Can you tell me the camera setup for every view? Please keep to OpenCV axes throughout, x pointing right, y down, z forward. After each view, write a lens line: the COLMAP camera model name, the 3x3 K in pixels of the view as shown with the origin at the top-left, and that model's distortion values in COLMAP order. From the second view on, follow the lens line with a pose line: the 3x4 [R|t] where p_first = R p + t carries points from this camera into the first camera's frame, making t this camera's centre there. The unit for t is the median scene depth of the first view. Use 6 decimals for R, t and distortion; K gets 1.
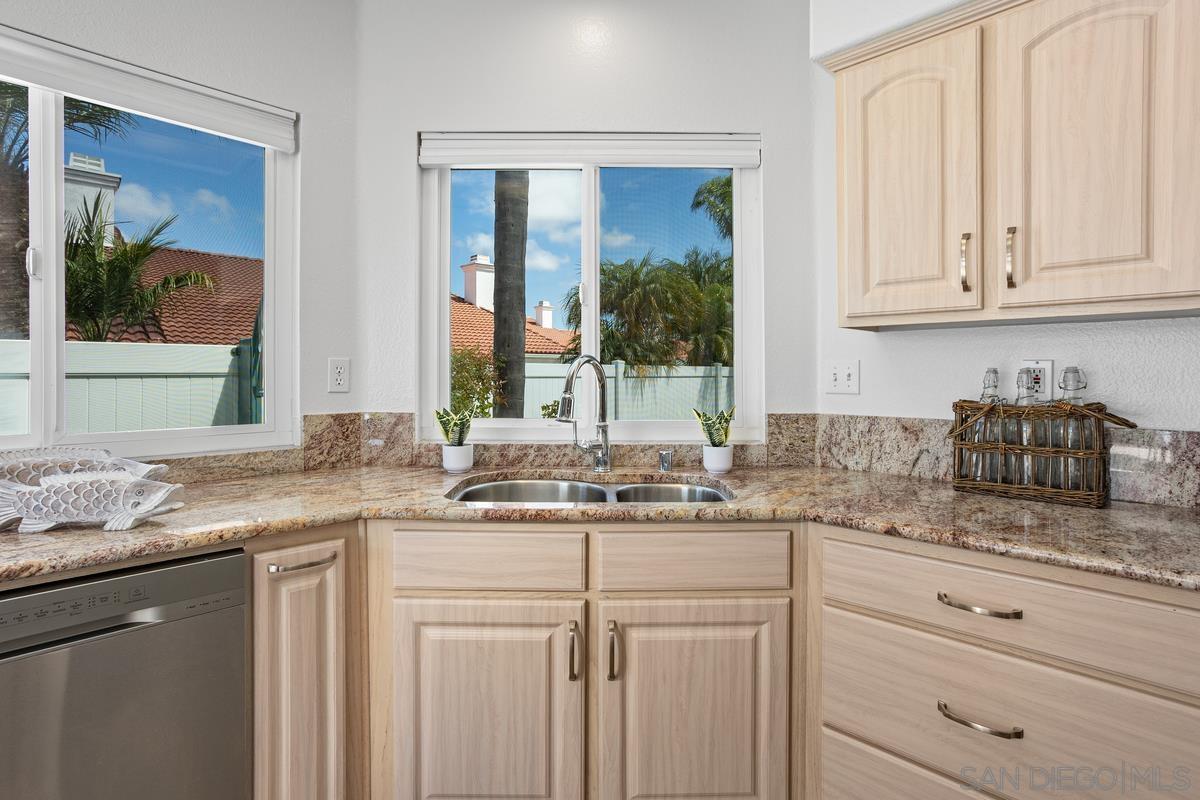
lens RADIAL K [[582.4, 0, 602.8], [0, 582.4, 374.5], [0, 0, 1]] dist [-0.040777, 0.021343]
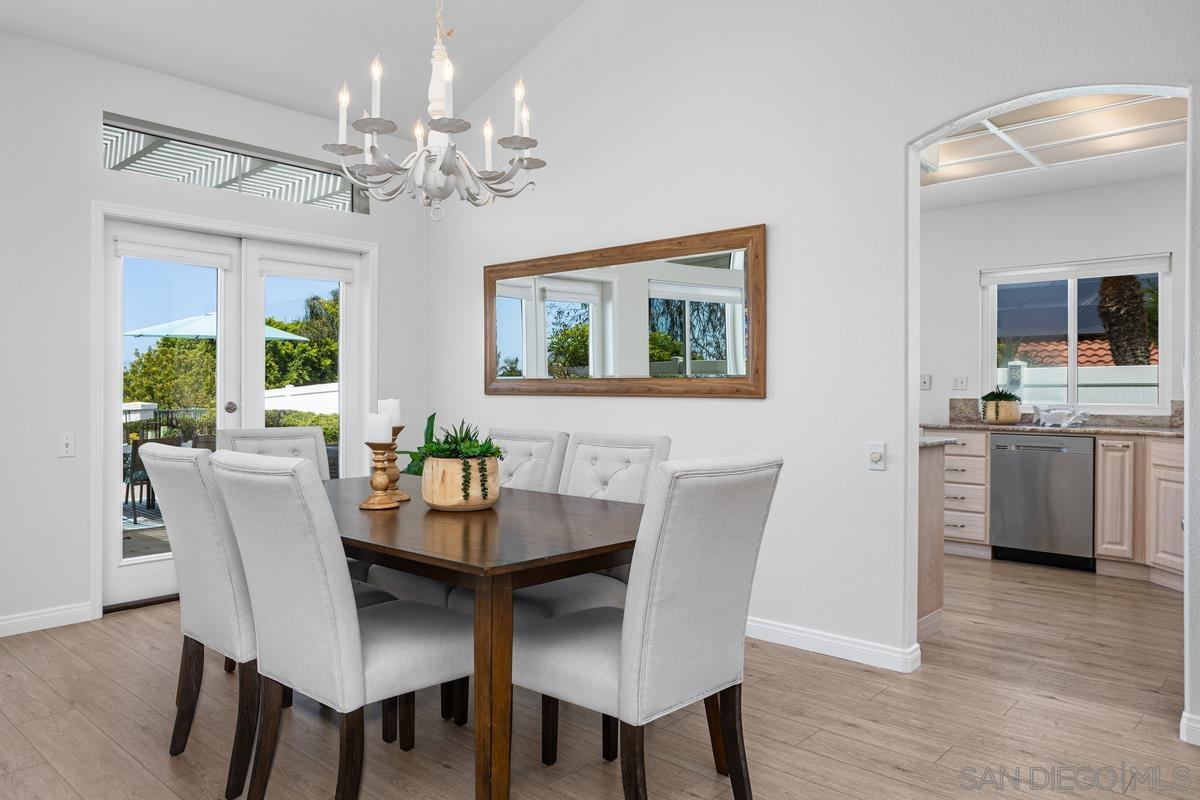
lens RADIAL K [[830.6, 0, 596.0], [0, 830.6, 397.0], [0, 0, 1]] dist [-0.004702, 0.000040]
pose [[0.040033, 0.003194, -0.999193, 3.158584], [-0.008927, 0.999956, 0.002839, 0.090077], [0.999158, 0.008806, 0.040060, -1.575234]]
